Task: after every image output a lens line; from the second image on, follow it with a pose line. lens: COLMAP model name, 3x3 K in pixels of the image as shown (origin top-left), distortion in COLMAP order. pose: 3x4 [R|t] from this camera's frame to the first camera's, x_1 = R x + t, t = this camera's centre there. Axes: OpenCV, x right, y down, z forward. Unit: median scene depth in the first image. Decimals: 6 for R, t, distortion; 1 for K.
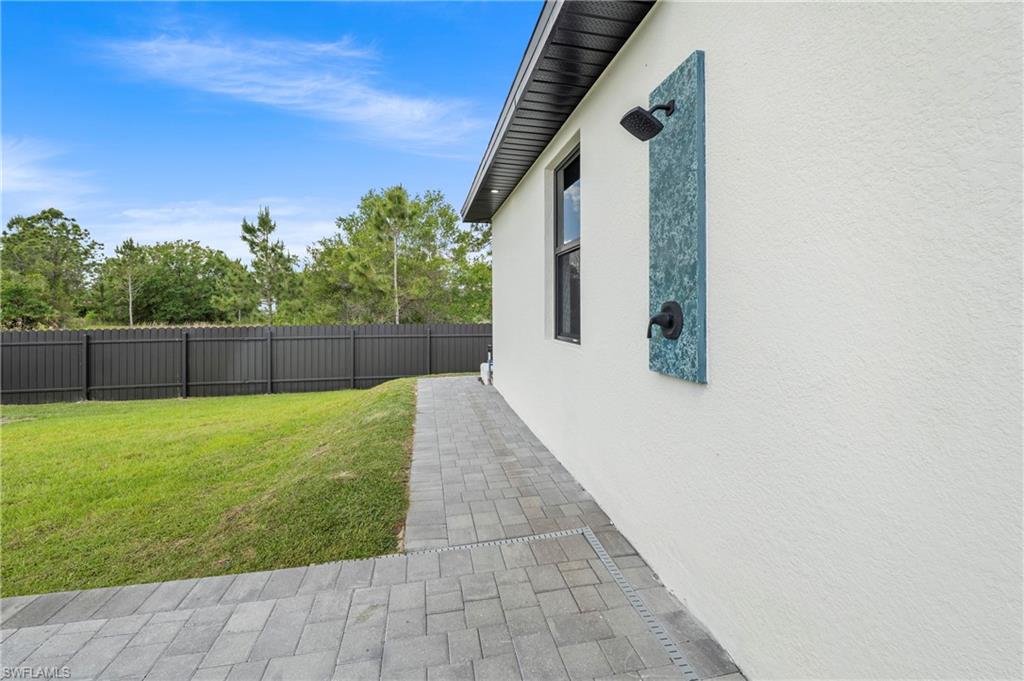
lens RADIAL K [[423.8, 0, 520.2], [0, 423.8, 315.0], [0, 0, 1]] dist [-0.003058, -0.000587]
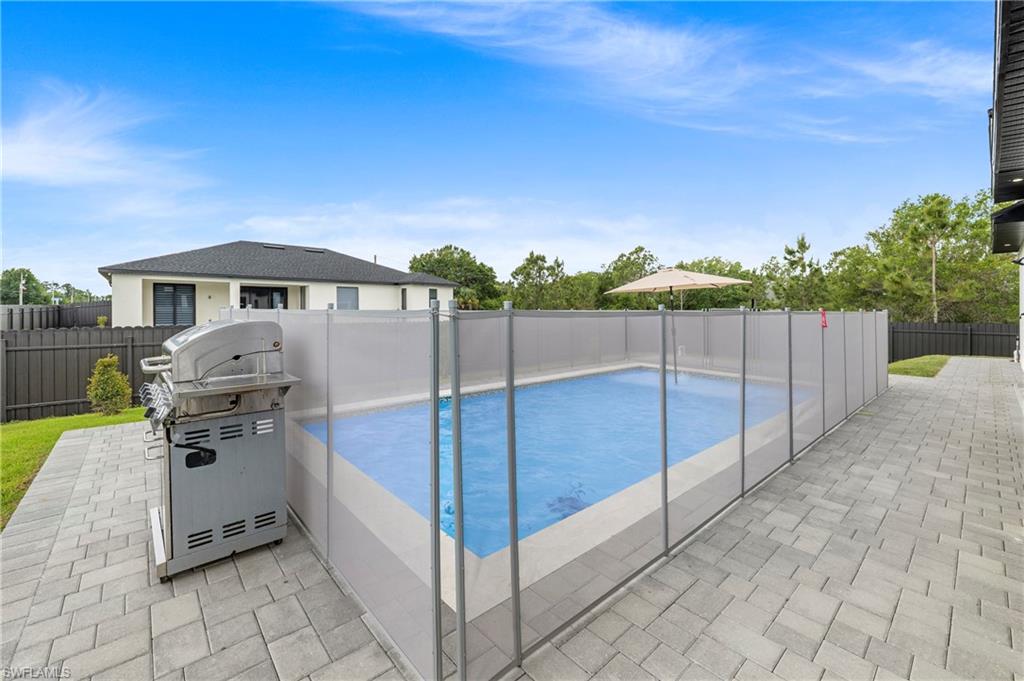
lens RADIAL K [[423.8, 0, 511.6], [0, 423.8, 311.8], [0, 0, 1]] dist [-0.003058, -0.000587]
pose [[0.478893, 0.006223, -0.877851, 0.134278], [-0.013785, 0.999905, -0.000432, 0.003376], [0.877765, 0.012308, 0.478933, -0.456234]]
